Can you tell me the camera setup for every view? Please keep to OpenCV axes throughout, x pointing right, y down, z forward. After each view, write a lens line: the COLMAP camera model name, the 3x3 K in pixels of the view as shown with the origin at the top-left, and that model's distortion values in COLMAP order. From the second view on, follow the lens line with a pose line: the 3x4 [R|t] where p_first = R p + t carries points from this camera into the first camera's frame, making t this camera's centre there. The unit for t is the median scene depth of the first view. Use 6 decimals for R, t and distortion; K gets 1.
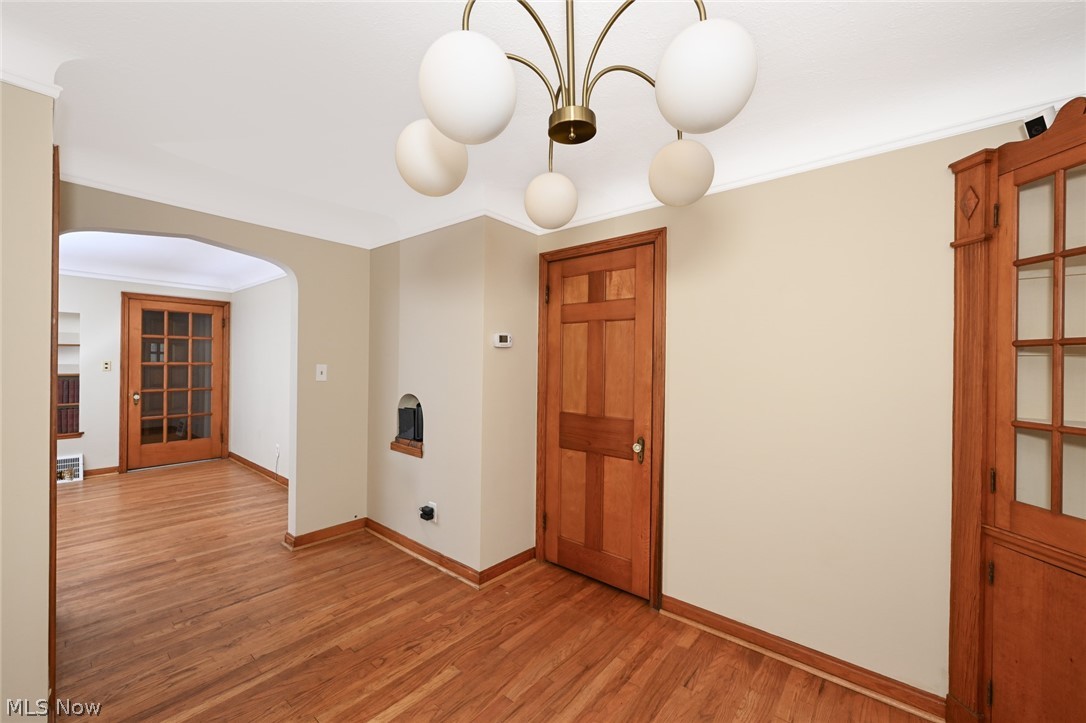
lens RADIAL K [[434.5, 0, 548.4], [0, 434.5, 362.7], [0, 0, 1]] dist [-0.001381, 0.000445]
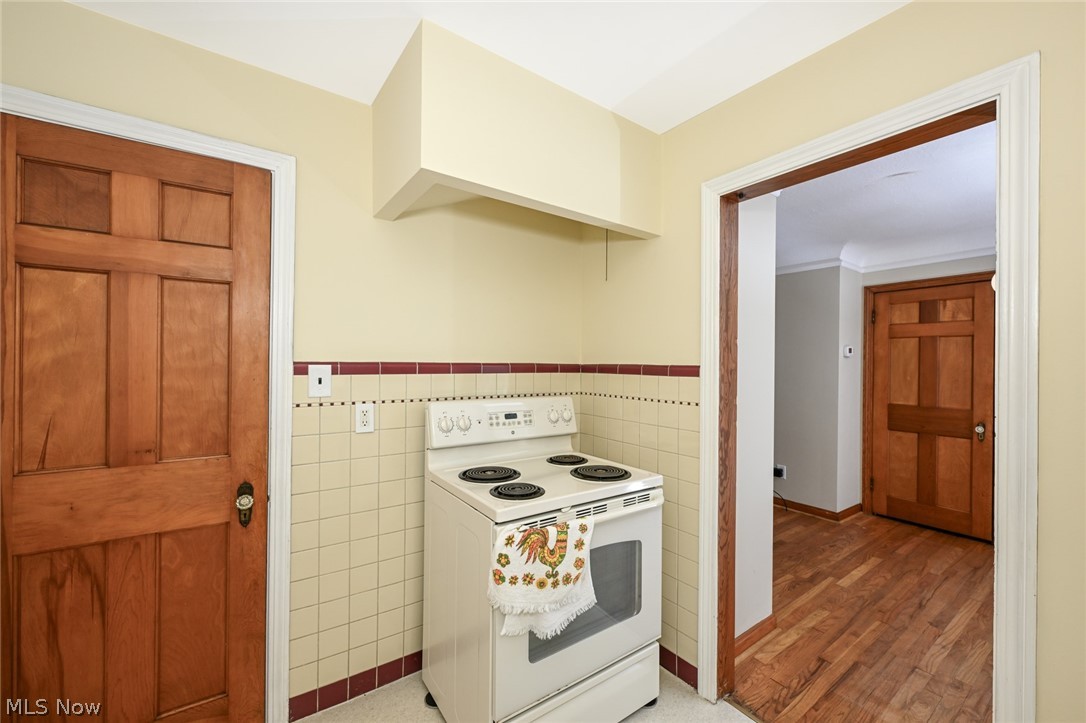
lens RADIAL K [[434.5, 0, 538.1], [0, 434.5, 360.1], [0, 0, 1]] dist [-0.001381, 0.000445]
pose [[0.965039, -0.003044, -0.262090, -0.701669], [0.001310, 0.999976, -0.006792, -0.014880], [0.262105, 0.006211, 0.965019, -0.622075]]
